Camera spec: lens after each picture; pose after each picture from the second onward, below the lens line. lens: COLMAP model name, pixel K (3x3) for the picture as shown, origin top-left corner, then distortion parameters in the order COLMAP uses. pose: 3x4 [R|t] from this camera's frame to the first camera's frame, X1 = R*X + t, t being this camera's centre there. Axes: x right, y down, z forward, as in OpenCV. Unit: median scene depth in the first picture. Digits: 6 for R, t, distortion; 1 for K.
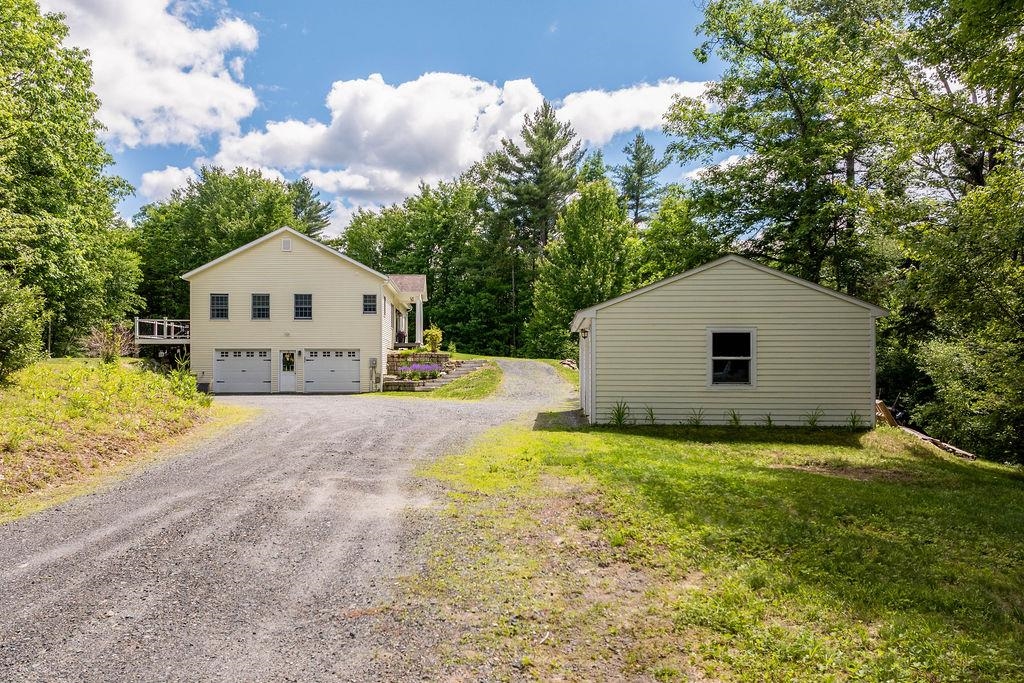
lens RADIAL K [[746.7, 0, 513.5], [0, 746.7, 338.1], [0, 0, 1]] dist [-0.013990, 0.001778]
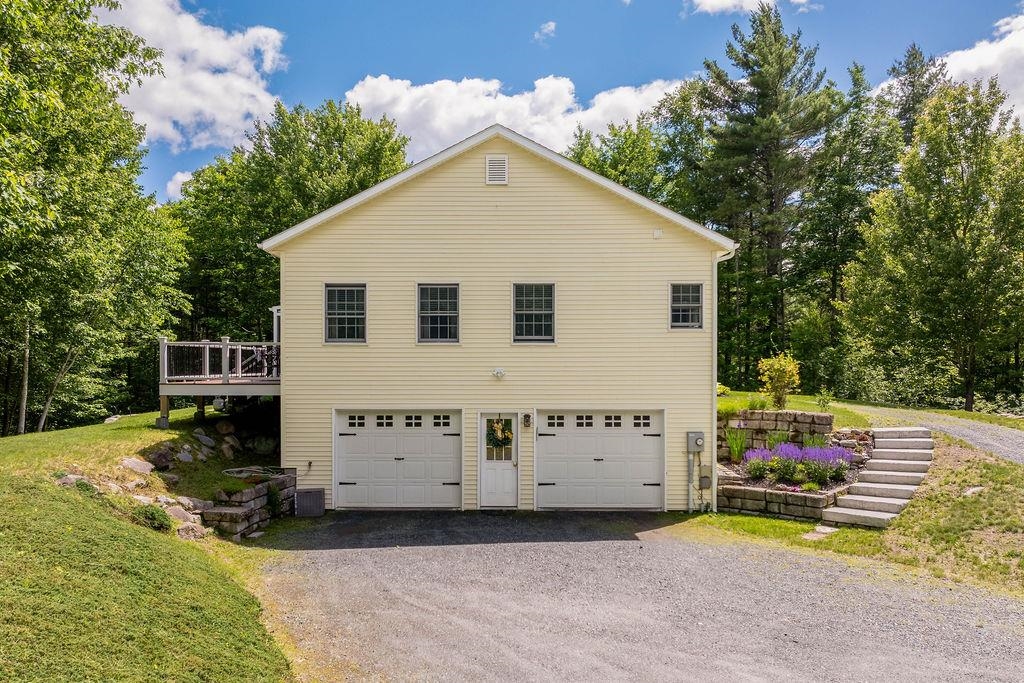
lens RADIAL K [[746.7, 0, 511.7], [0, 746.7, 345.9], [0, 0, 1]] dist [-0.013990, 0.001778]
pose [[0.997567, 0.000755, -0.069716, -0.263522], [0.000301, 0.999885, 0.015138, -0.029377], [0.069719, -0.015123, 0.997452, 0.562611]]
